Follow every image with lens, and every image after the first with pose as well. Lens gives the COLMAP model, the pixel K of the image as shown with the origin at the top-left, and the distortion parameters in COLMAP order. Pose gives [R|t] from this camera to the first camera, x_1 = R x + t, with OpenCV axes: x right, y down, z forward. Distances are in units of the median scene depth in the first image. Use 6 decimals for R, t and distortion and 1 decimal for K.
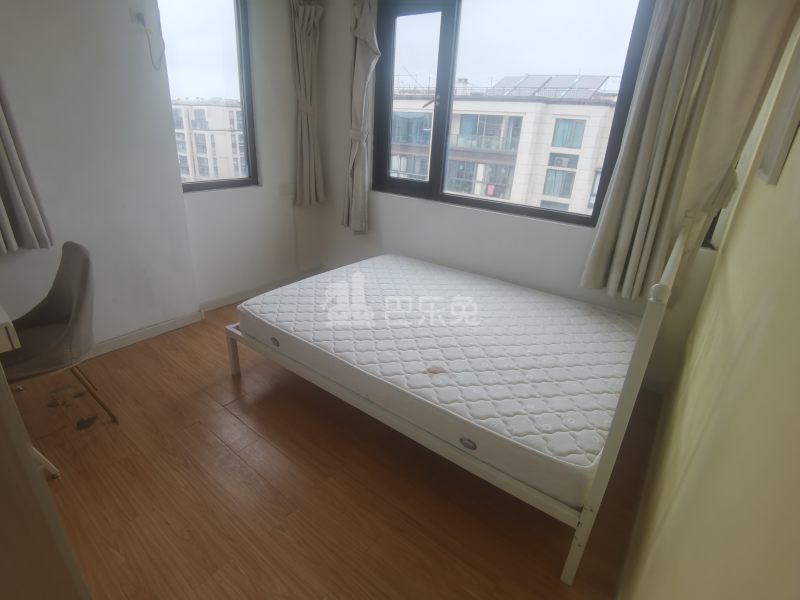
lens RADIAL K [[407.0, 0, 402.5], [0, 407.0, 302.1], [0, 0, 1]] dist [-0.023564, 0.003789]
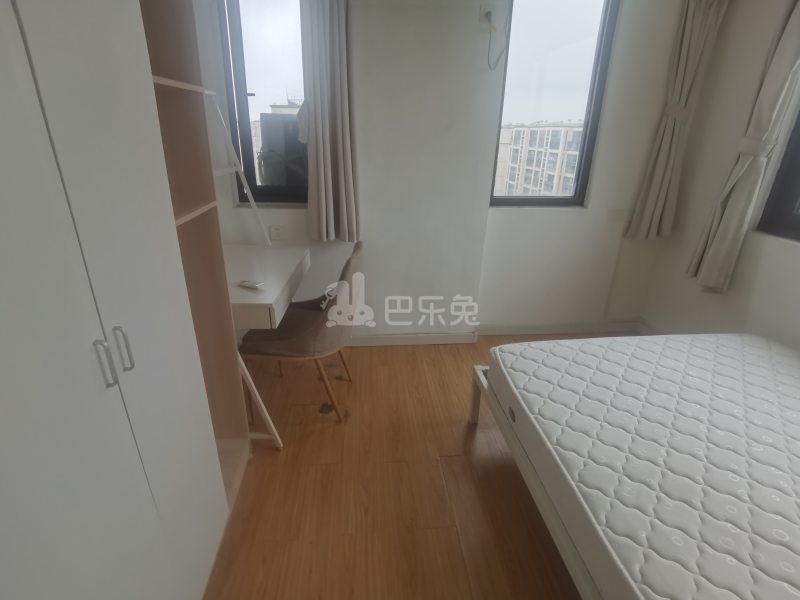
lens RADIAL K [[407.0, 0, 399.9], [0, 407.0, 297.8], [0, 0, 1]] dist [-0.023564, 0.003789]
pose [[0.684248, 0.244728, -0.686959, 0.000702], [-0.281548, 0.957624, 0.060715, -0.063075], [0.672707, 0.151868, 0.724155, 0.205903]]
